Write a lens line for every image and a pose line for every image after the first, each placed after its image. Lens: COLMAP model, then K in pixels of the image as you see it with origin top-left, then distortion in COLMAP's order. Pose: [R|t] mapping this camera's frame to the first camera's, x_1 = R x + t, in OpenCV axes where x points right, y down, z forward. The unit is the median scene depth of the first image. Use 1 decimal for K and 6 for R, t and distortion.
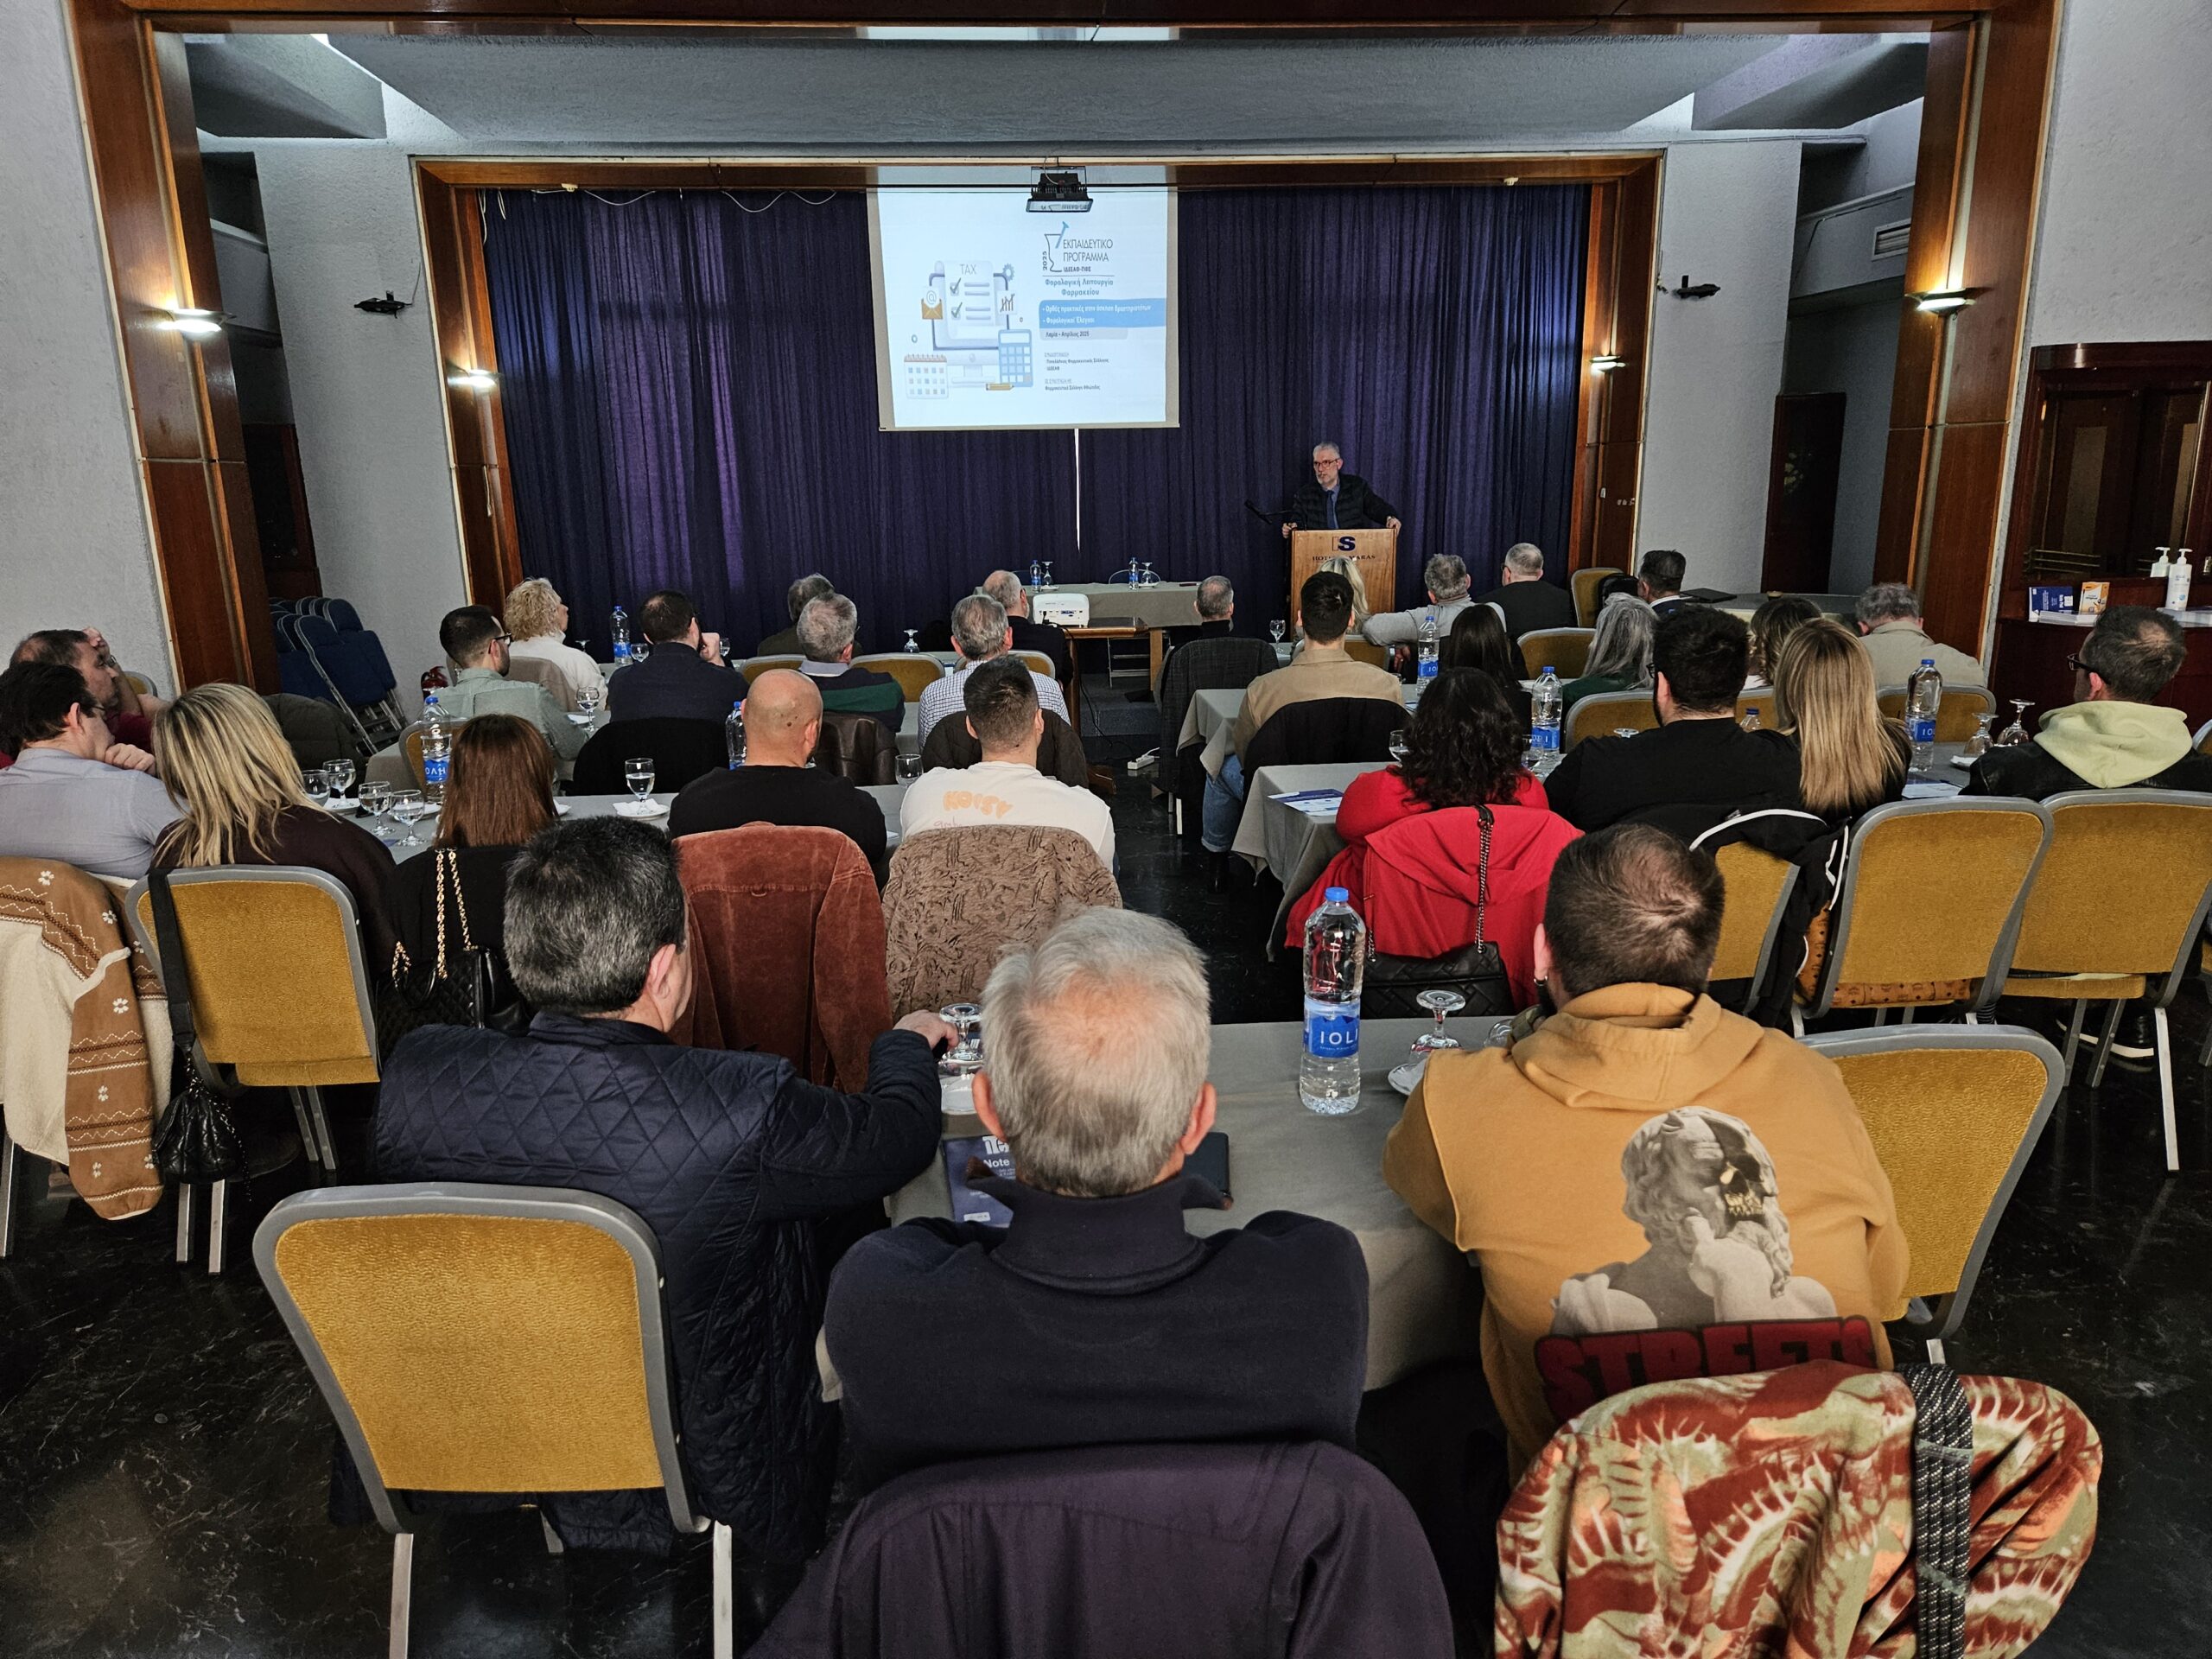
lens RADIAL K [[1470.1, 0, 1096.6], [0, 1470.1, 832.4], [0, 0, 1]] dist [0.090564, -0.076842]
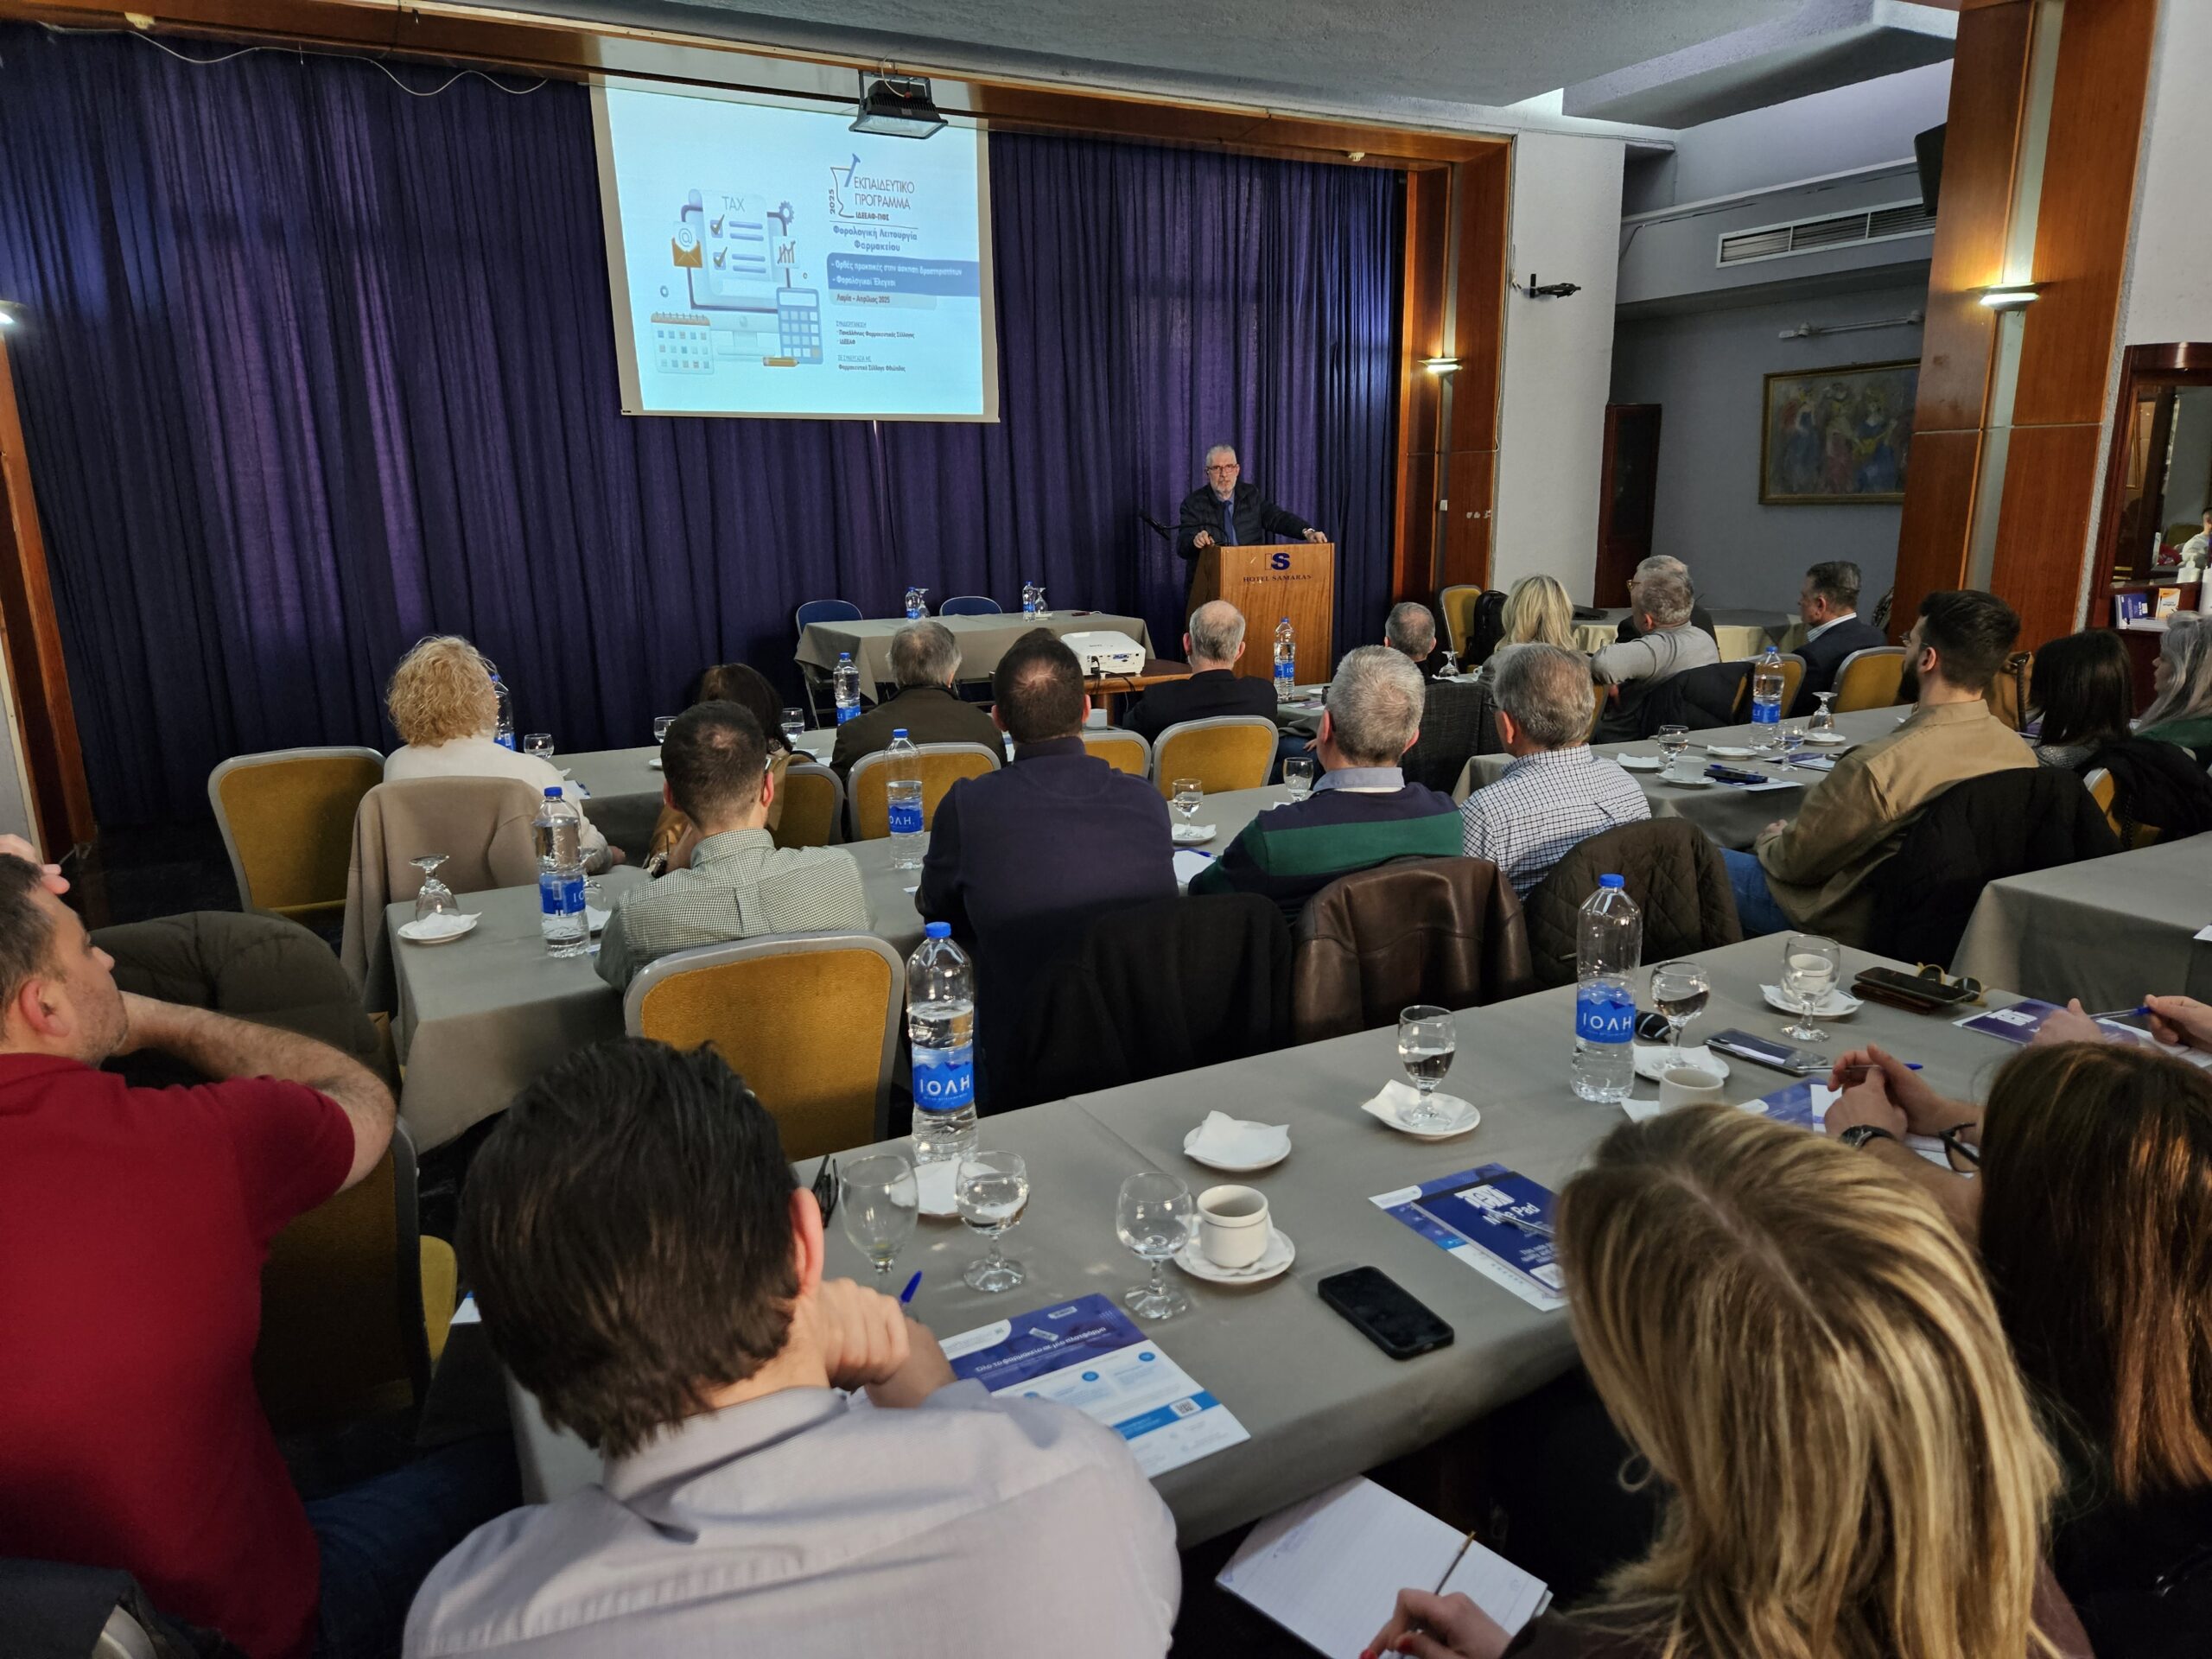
lens RADIAL K [[1466.3, 0, 1114.1], [0, 1466.3, 840.2], [0, 0, 1]] dist [0.082551, -0.069401]
pose [[0.918174, -0.086140, 0.386699, -0.229620], [0.089098, 0.995970, 0.010307, -0.047893], [-0.386029, 0.024990, 0.922148, 0.237159]]
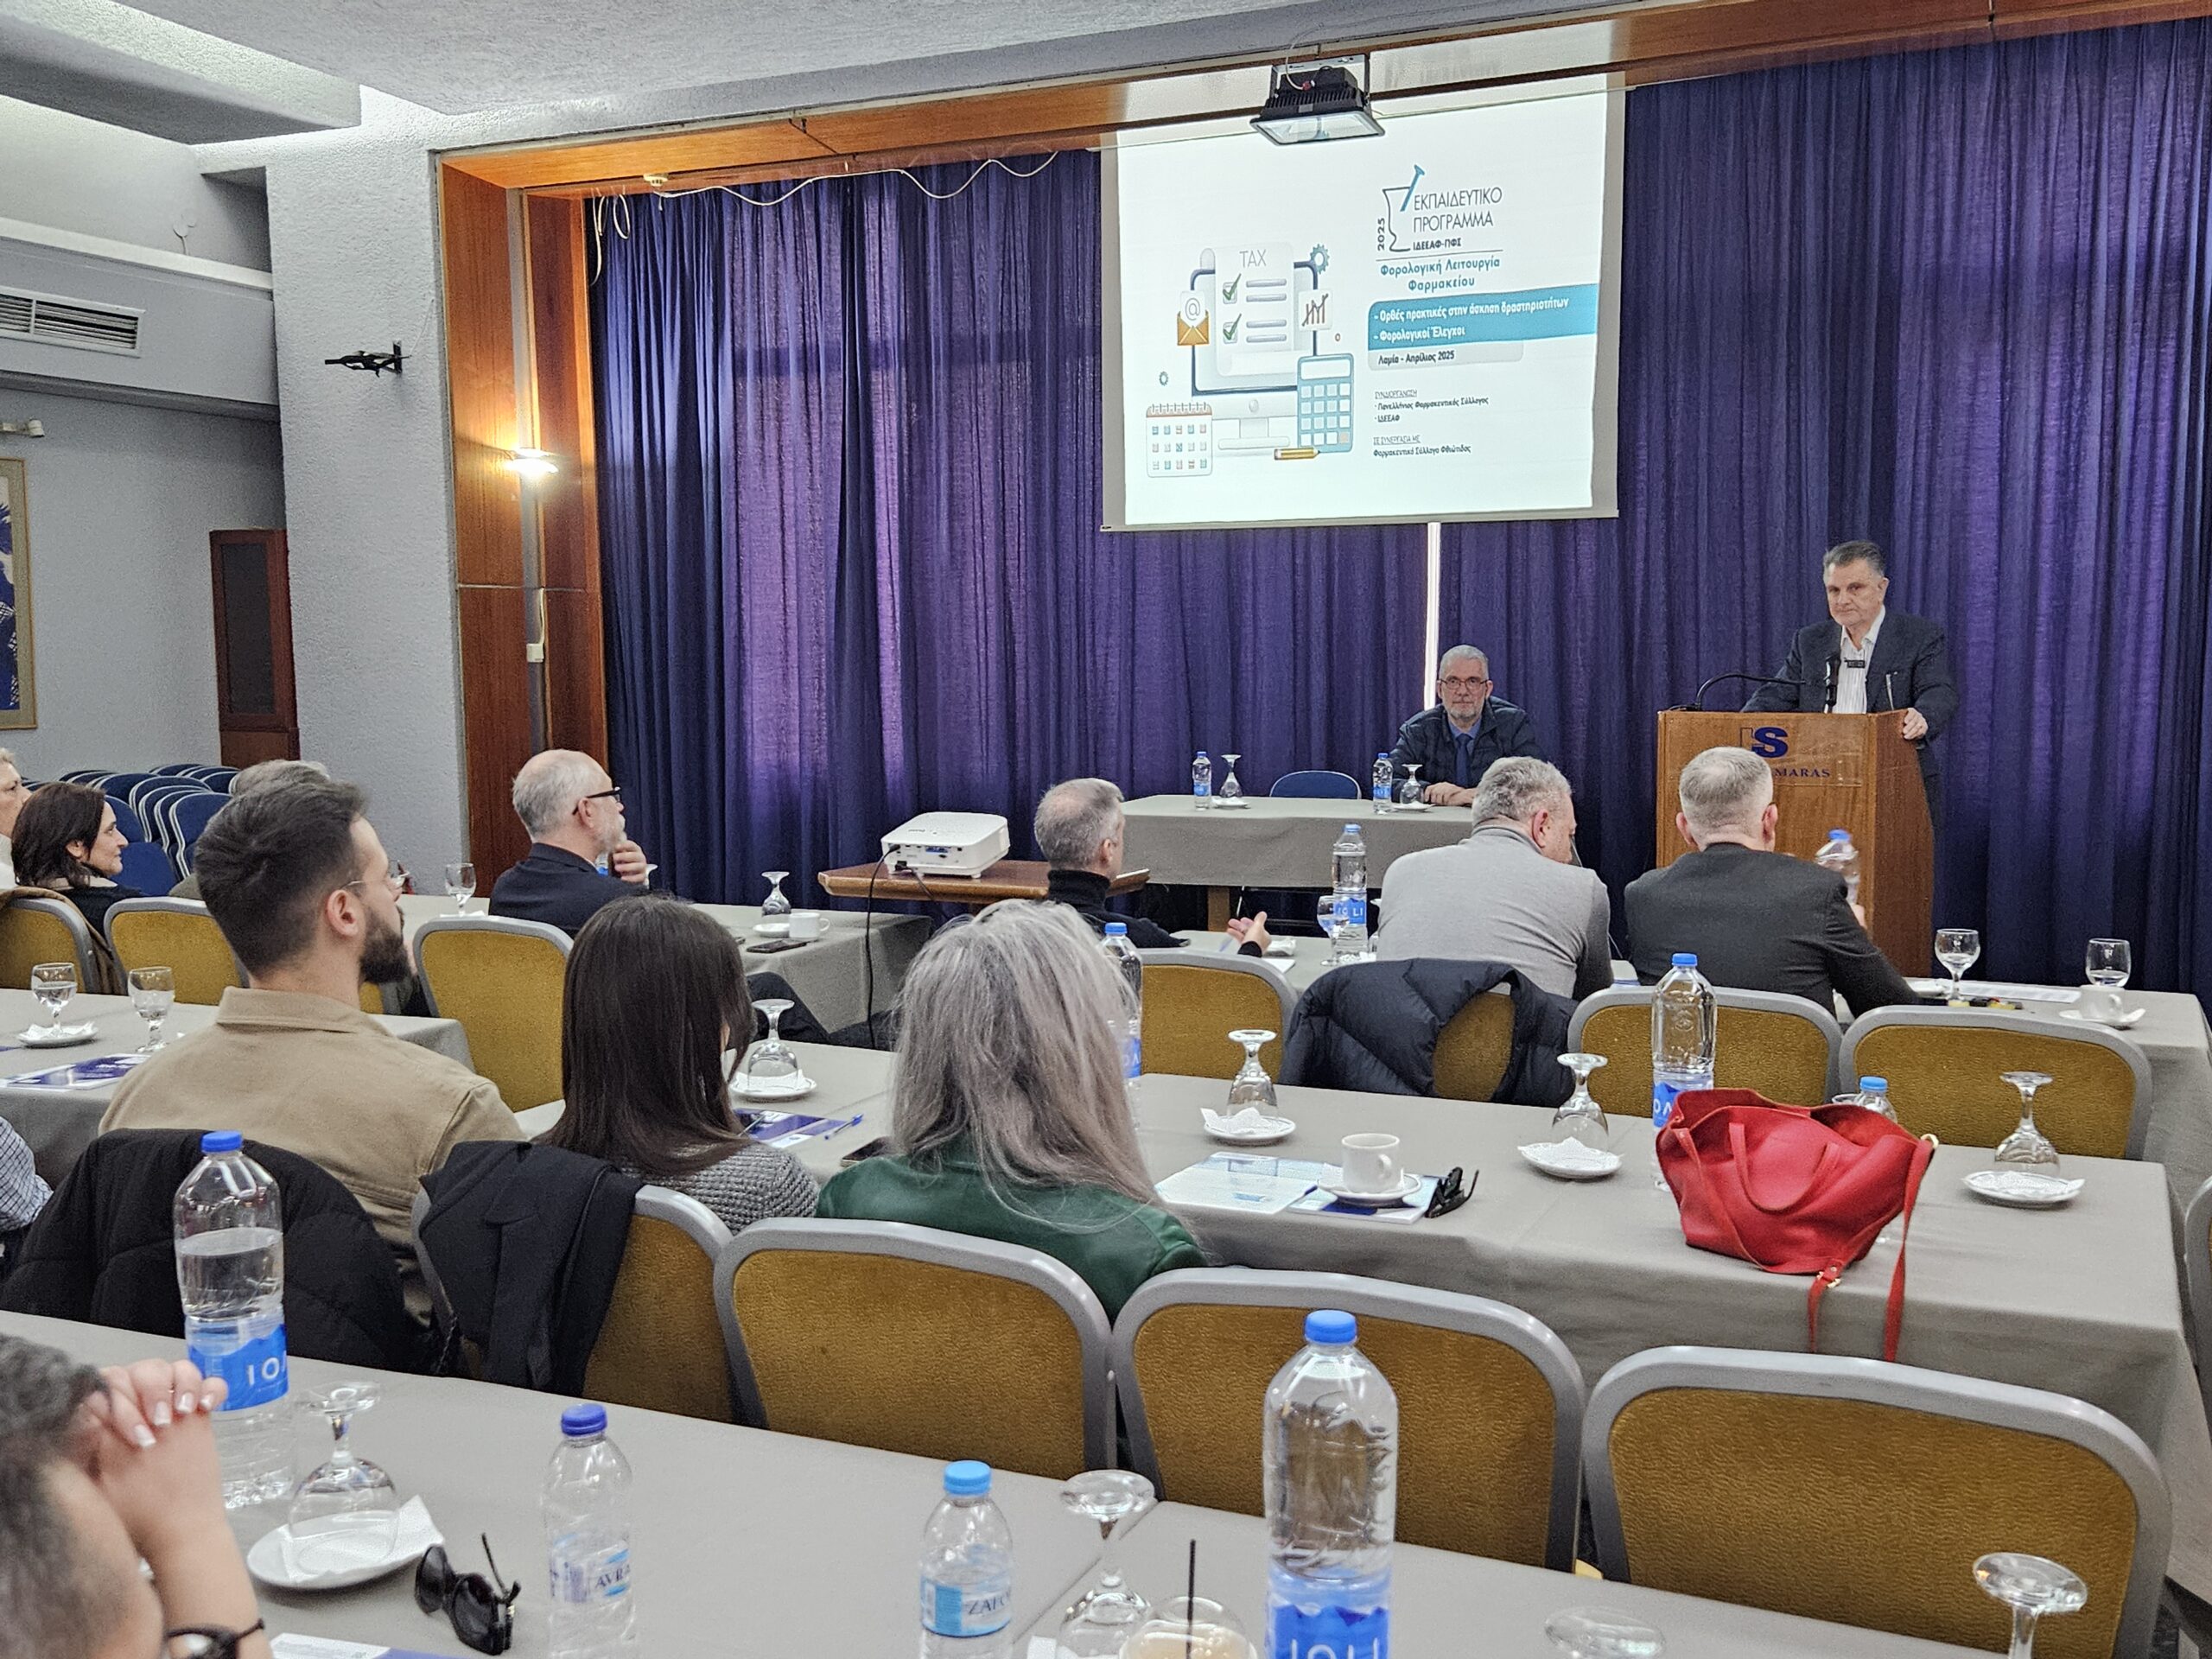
lens RADIAL K [[2085.1, 0, 1138.2], [0, 2085.1, 850.0], [0, 0, 1]] dist [0.087856, -0.068466]
pose [[0.880518, 0.060282, -0.470164, 0.273948], [-0.122164, 0.987233, -0.102208, -0.061759], [0.458000, 0.147433, 0.876641, 0.295487]]
